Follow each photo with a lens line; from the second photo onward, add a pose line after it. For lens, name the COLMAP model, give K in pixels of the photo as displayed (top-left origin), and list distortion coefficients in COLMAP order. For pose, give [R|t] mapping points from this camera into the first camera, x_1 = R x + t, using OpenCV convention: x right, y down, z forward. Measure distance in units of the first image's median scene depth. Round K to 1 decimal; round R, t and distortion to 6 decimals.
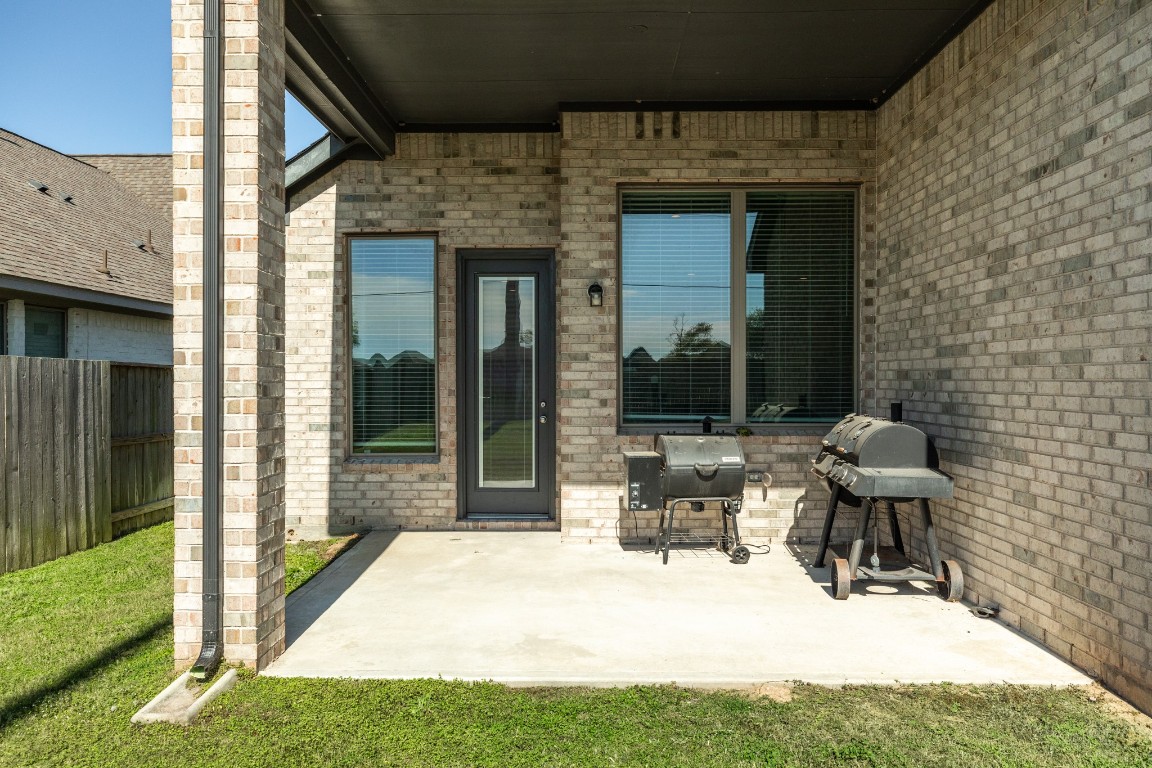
lens RADIAL K [[861.0, 0, 574.3], [0, 861.0, 388.8], [0, 0, 1]] dist [0.000972, 0.007542]
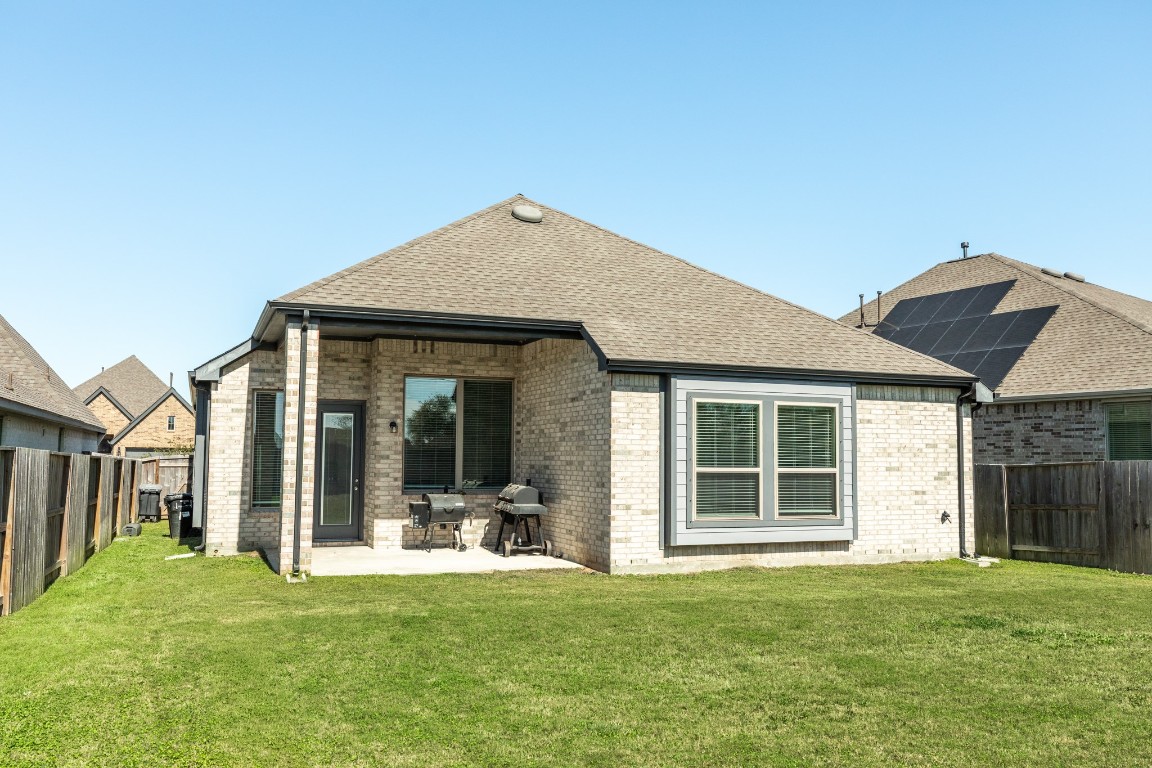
lens RADIAL K [[972.5, 0, 574.8], [0, 972.5, 384.3], [0, 0, 1]] dist [0.002781, 0.002975]
pose [[0.925278, 0.035988, 0.377577, -0.457694], [-0.003104, 0.996174, -0.087342, -0.008454], [-0.379276, 0.079644, 0.921850, -1.330177]]
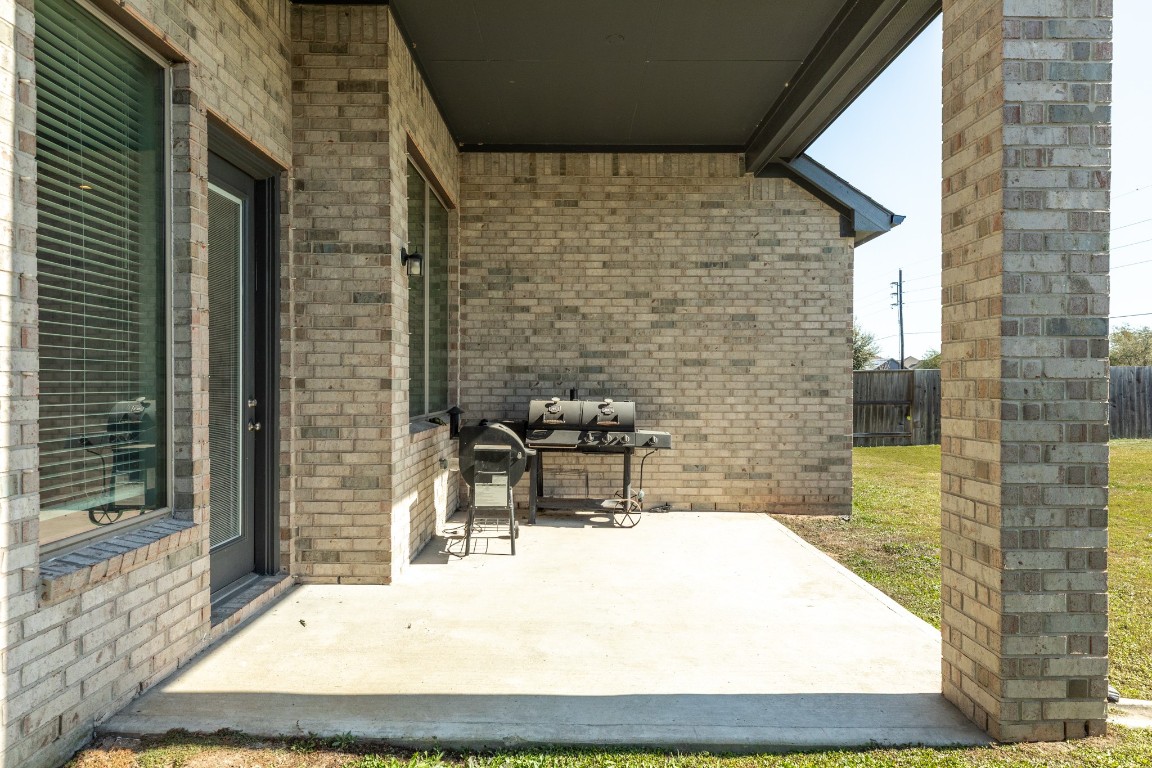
lens RADIAL K [[671.2, 0, 575.0], [0, 671.2, 388.2], [0, 0, 1]] dist [0.002444, 0.000763]
pose [[-0.025233, -0.005708, 0.999665, -0.604473], [0.007297, 0.999956, 0.005894, 0.006801], [-0.999655, 0.007443, -0.025190, 0.858132]]
